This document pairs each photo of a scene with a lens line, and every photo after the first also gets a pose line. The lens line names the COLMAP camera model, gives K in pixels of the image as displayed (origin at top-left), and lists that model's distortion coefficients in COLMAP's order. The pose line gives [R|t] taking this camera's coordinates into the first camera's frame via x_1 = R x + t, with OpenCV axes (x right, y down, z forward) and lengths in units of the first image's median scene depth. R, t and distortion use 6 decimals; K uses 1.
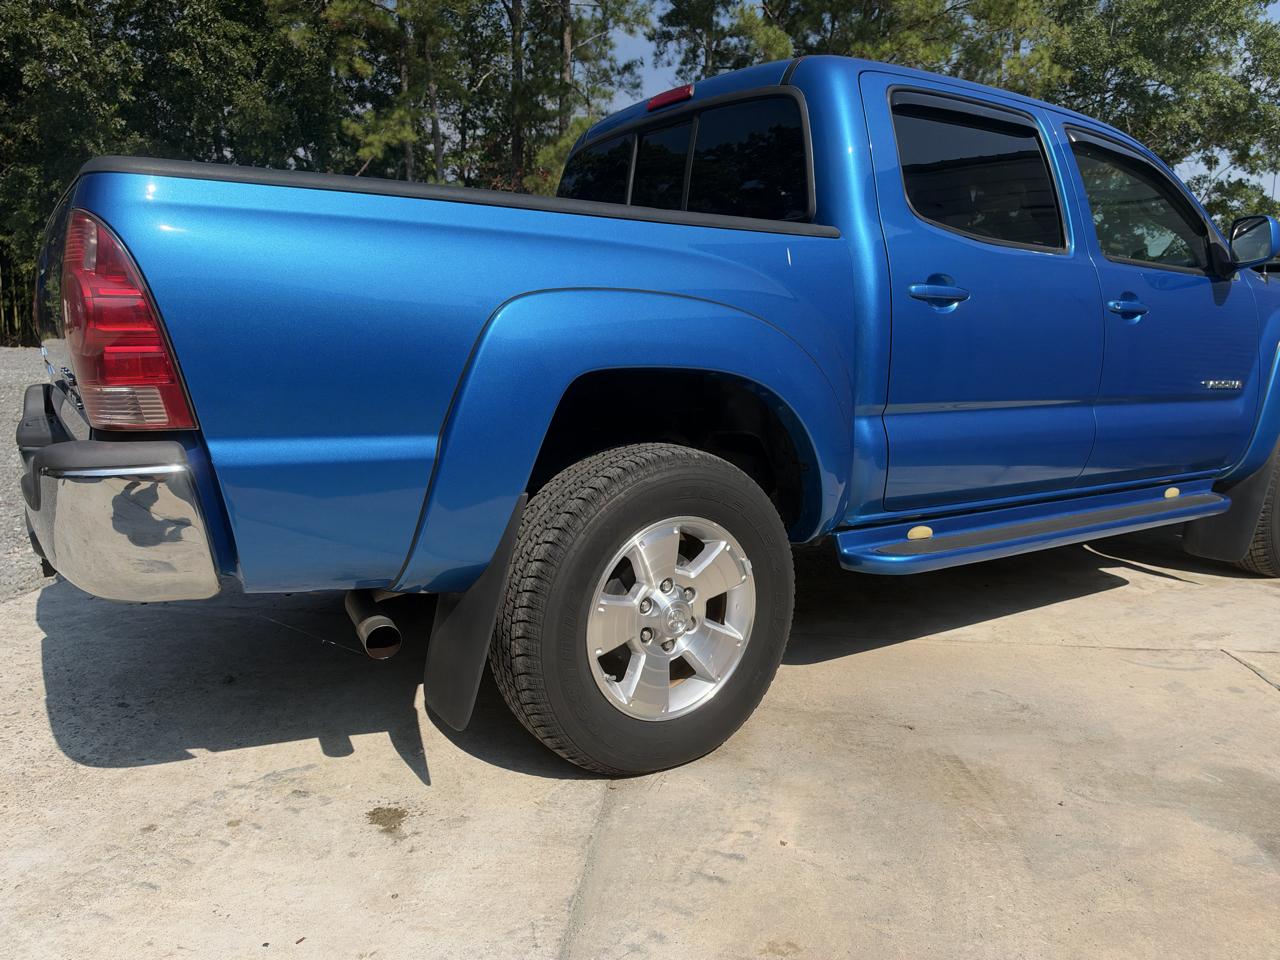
lens RADIAL K [[946.2, 0, 639.4], [0, 946.2, 487.7], [0, 0, 1]] dist [-0.004086, -0.014545]
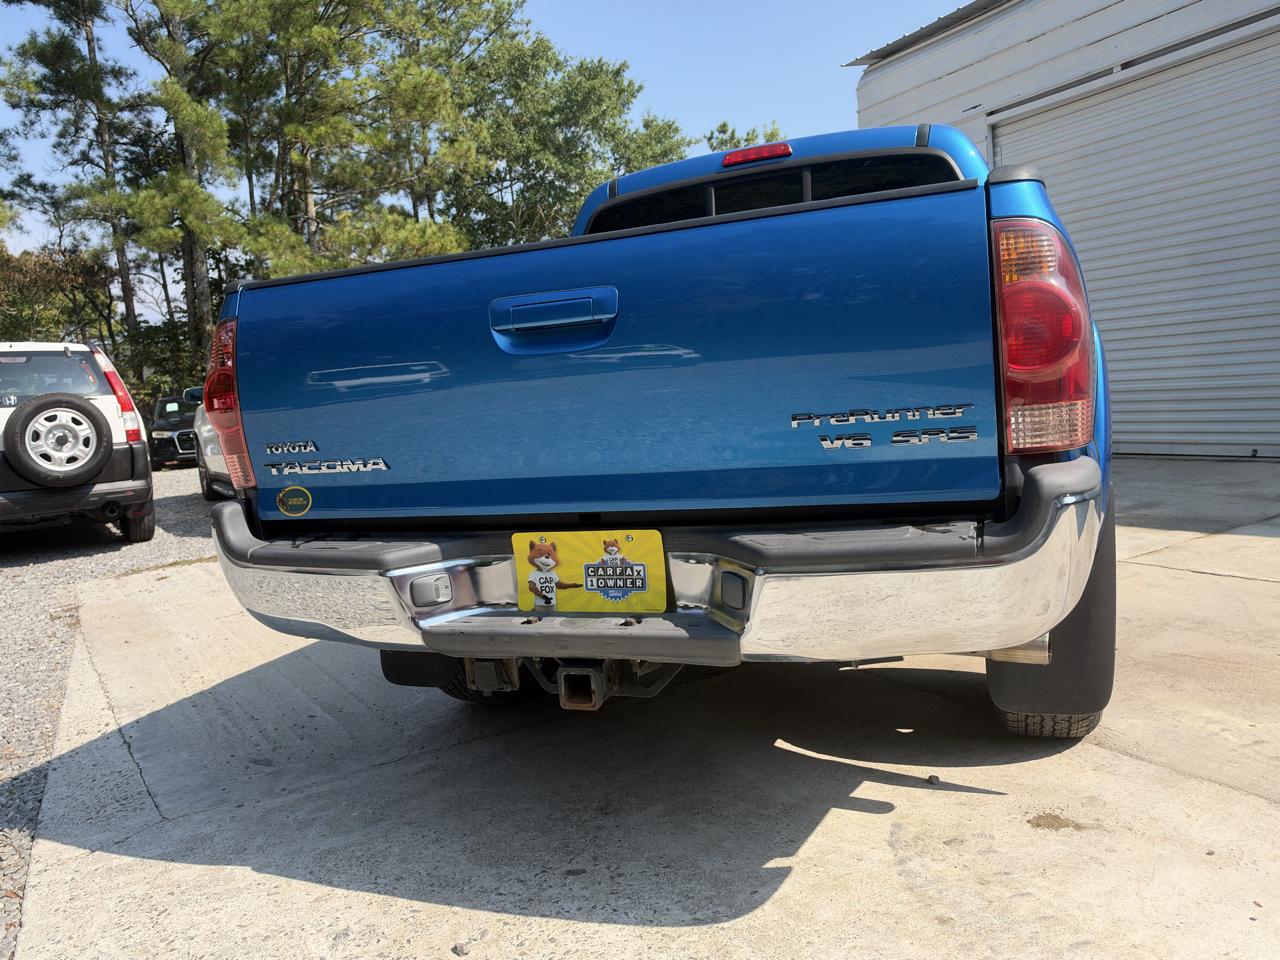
lens RADIAL K [[946.2, 0, 634.1], [0, 946.2, 486.8], [0, 0, 1]] dist [-0.004086, -0.014545]
pose [[0.808566, -0.148608, 0.569331, -0.095390], [0.195175, 0.980538, -0.021247, -0.005821], [-0.555093, 0.128299, 0.821834, 0.030725]]
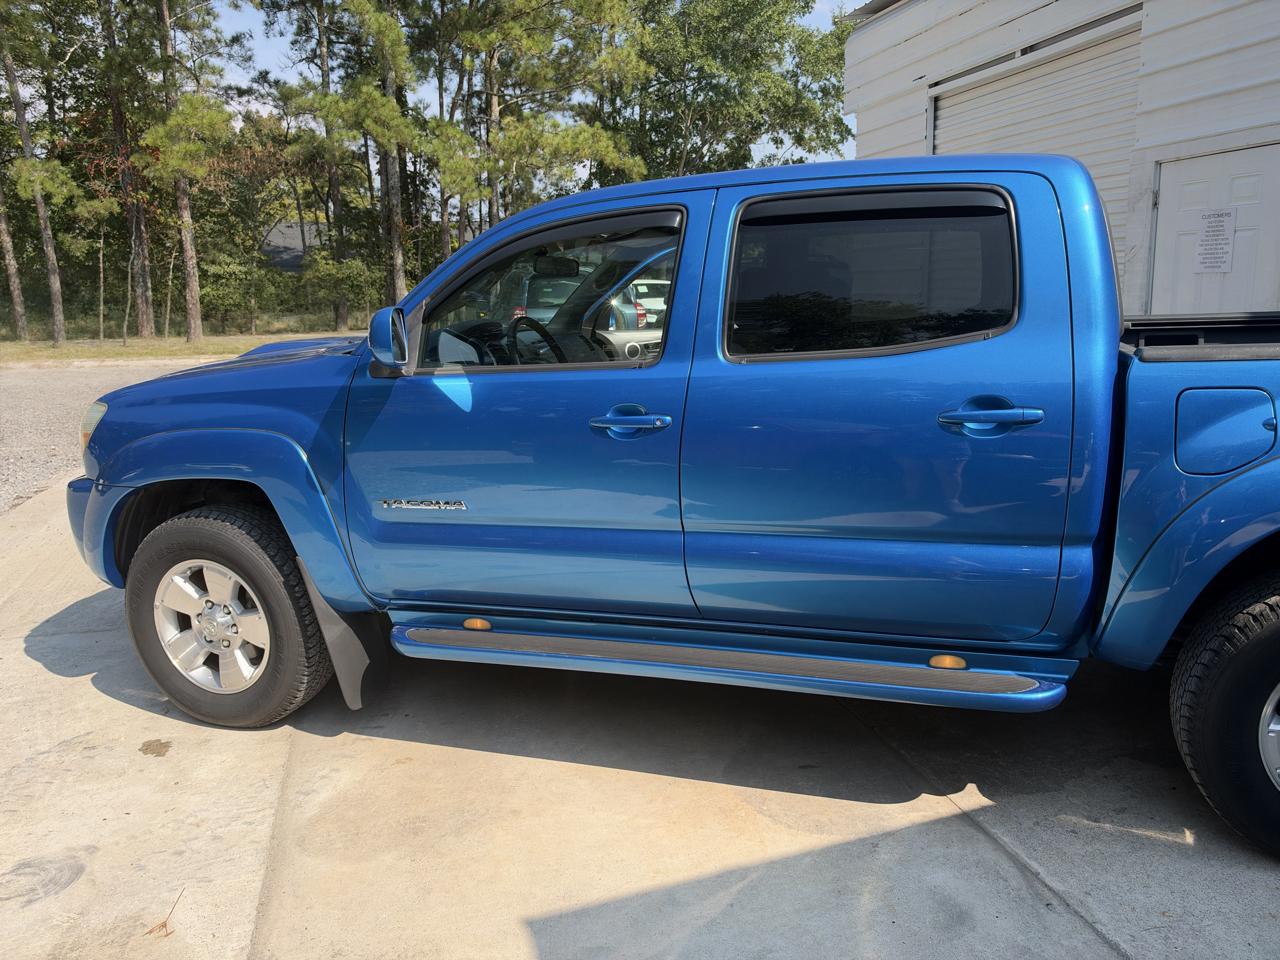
lens RADIAL K [[946.2, 0, 634.8], [0, 946.2, 468.8], [0, 0, 1]] dist [-0.004086, -0.014545]
pose [[0.936369, -0.107350, 0.334199, 0.000881], [0.098646, 0.994195, 0.042962, -0.009381], [-0.336871, -0.007261, 0.941523, -0.064286]]
